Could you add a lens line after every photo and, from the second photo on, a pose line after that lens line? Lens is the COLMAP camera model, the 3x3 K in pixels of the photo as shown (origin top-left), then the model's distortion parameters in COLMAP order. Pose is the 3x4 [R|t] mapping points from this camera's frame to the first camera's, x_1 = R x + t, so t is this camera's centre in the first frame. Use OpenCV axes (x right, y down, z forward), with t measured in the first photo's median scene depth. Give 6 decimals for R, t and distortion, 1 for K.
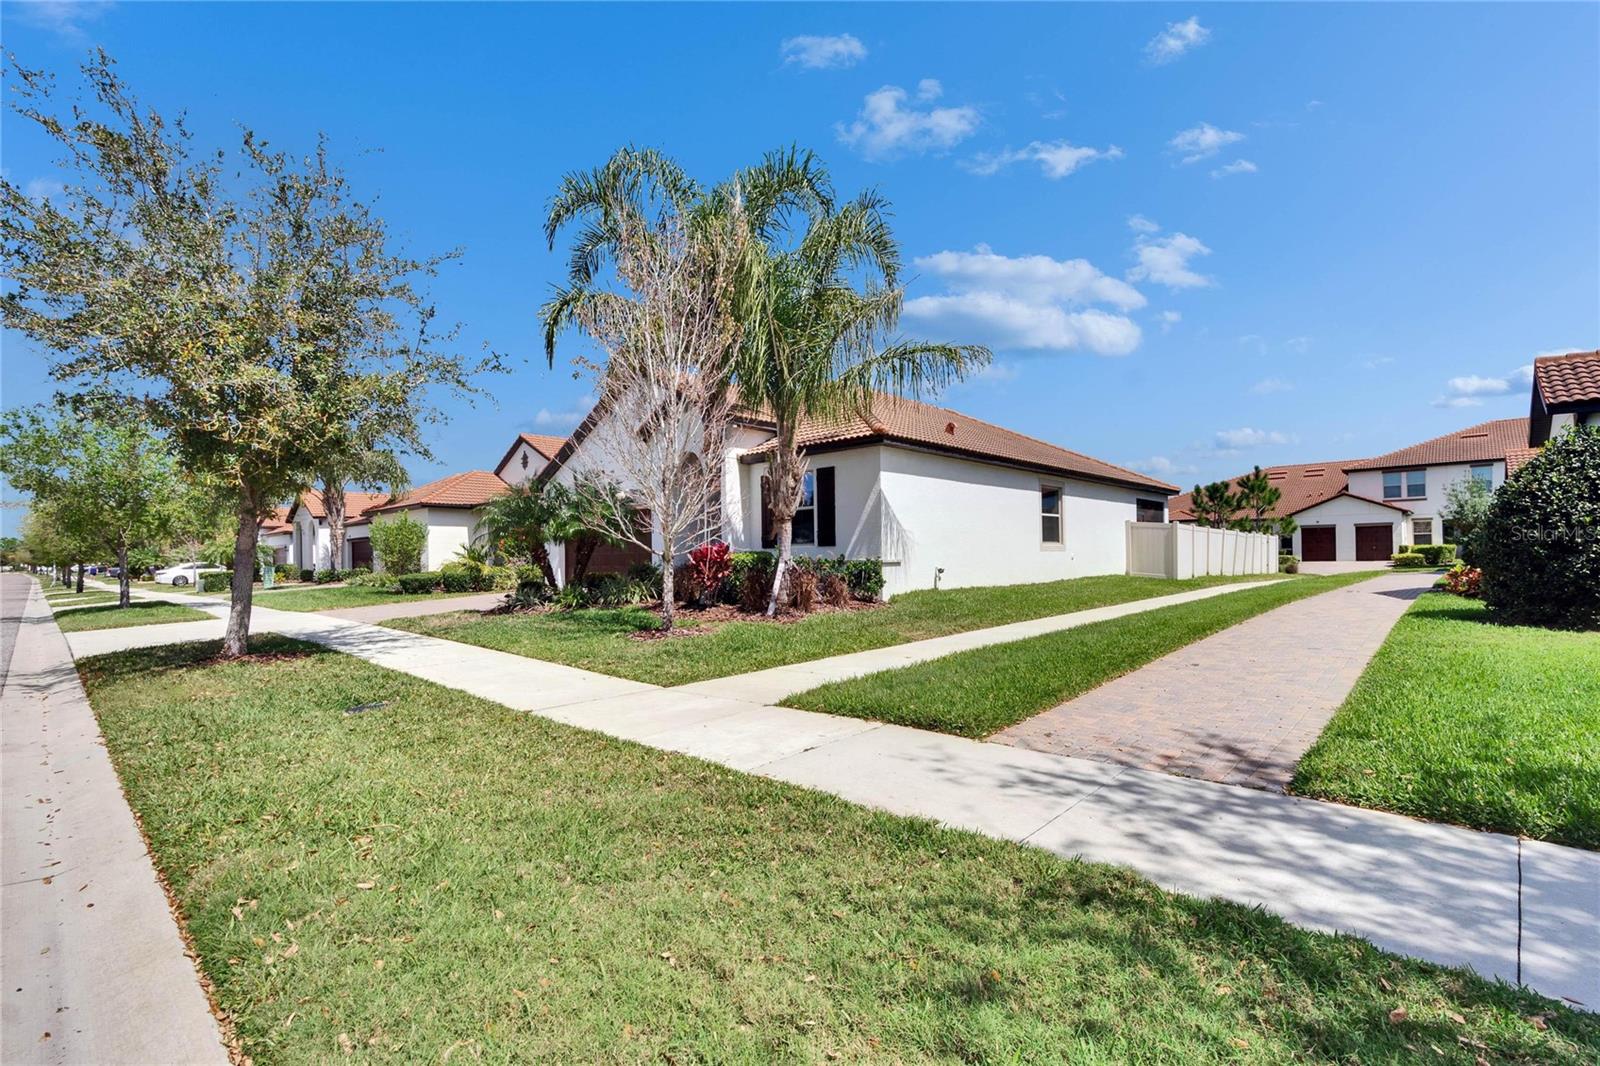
lens RADIAL K [[709.9, 0, 784.7], [0, 709.9, 551.3], [0, 0, 1]] dist [0.000962, -0.000347]
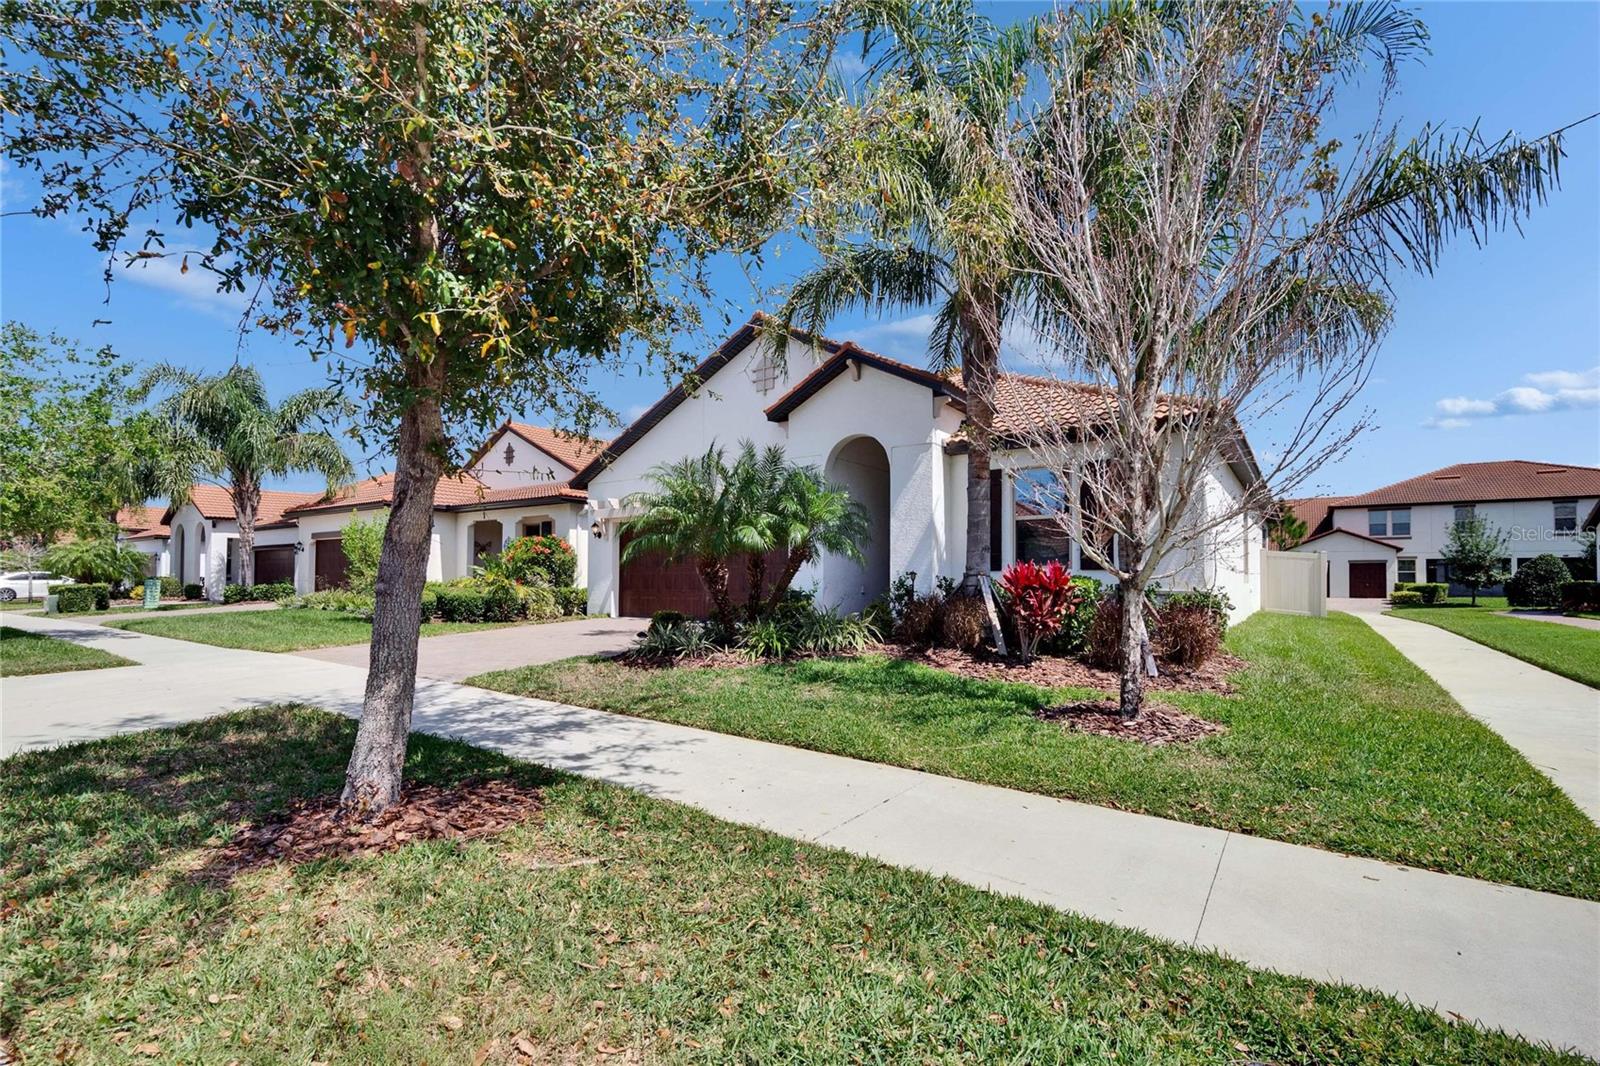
lens RADIAL K [[709.9, 0, 773.7], [0, 709.9, 580.4], [0, 0, 1]] dist [0.000962, -0.000347]
pose [[0.990598, 0.021995, 0.135025, -0.142750], [-0.022962, 0.999721, 0.005607, 0.002280], [-0.134864, -0.008655, 0.990826, 0.133795]]
